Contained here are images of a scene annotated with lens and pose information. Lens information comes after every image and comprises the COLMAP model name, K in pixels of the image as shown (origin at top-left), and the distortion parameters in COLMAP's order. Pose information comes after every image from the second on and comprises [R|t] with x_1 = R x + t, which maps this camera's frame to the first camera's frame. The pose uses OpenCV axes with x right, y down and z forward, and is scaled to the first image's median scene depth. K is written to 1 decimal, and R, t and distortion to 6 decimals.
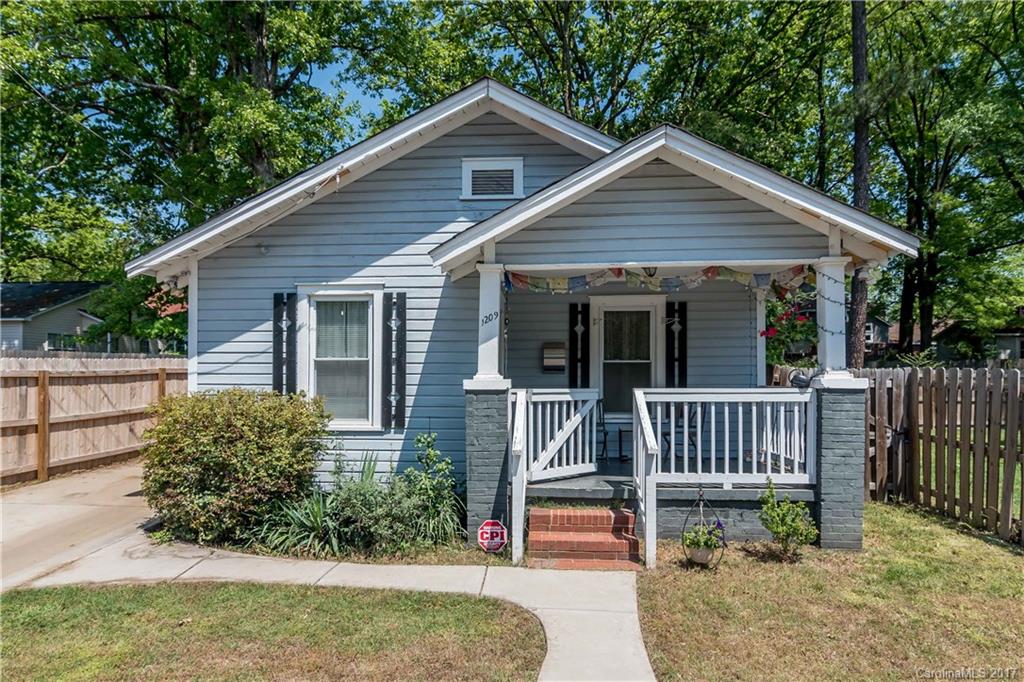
lens RADIAL K [[624.6, 0, 510.8], [0, 624.6, 380.6], [0, 0, 1]] dist [0.000920, -0.001036]
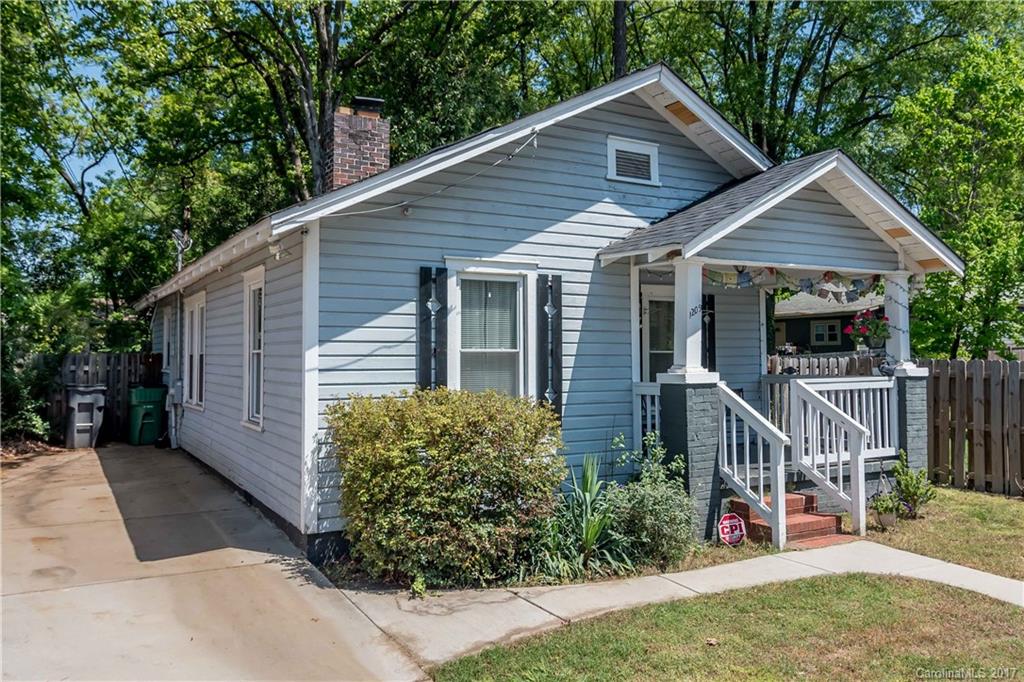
lens RADIAL K [[798.1, 0, 511.3], [0, 798.1, 337.0], [0, 0, 1]] dist [-0.012246, -0.001298]
pose [[0.827293, 0.011229, 0.561659, -0.857297], [0.010200, 0.999335, -0.035003, -0.015205], [-0.561678, 0.034686, 0.826628, 0.109139]]
